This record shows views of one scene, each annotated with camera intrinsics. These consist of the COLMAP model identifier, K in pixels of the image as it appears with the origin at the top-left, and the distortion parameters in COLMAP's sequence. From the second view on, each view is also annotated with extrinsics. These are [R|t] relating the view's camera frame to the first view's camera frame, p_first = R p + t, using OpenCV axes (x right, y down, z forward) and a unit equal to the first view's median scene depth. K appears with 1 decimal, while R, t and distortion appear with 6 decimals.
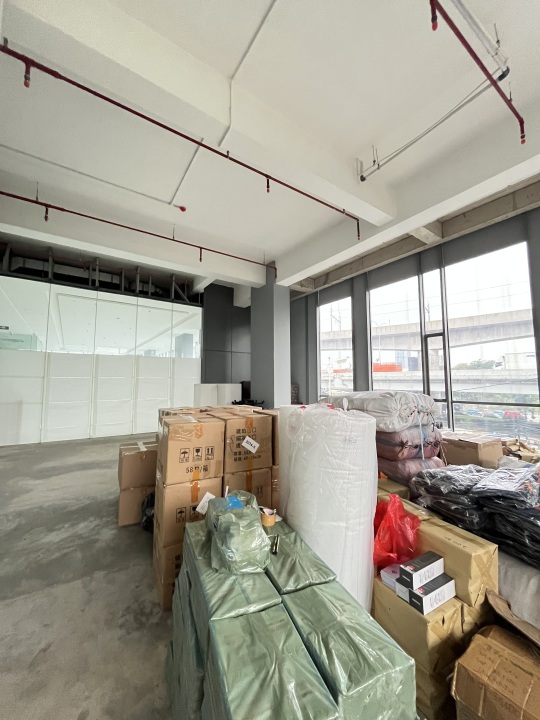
lens RADIAL K [[286.3, 0, 272.4], [0, 286.3, 359.8], [0, 0, 1]] dist [-0.002787, 0.000042]
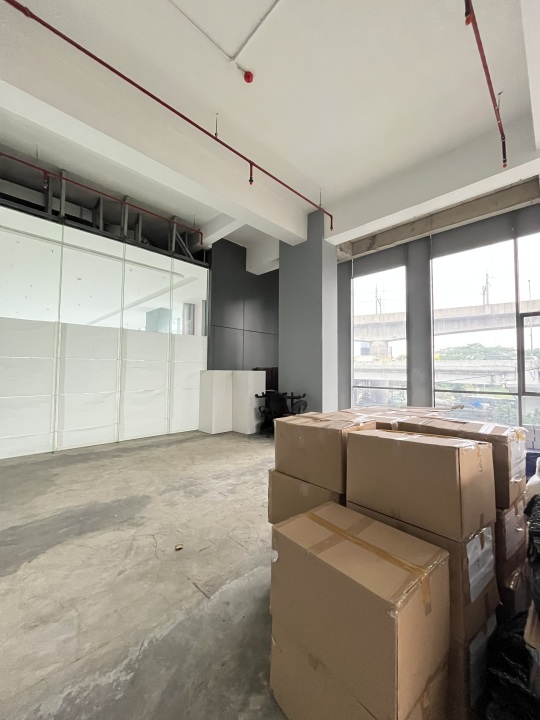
lens RADIAL K [[286.3, 0, 271.2], [0, 286.3, 359.7], [0, 0, 1]] dist [-0.002787, 0.000042]
pose [[0.984523, 0.020075, 0.174104, -0.224154], [-0.027049, 0.998920, 0.037777, 0.023620], [-0.173157, -0.041902, 0.984002, 0.238585]]
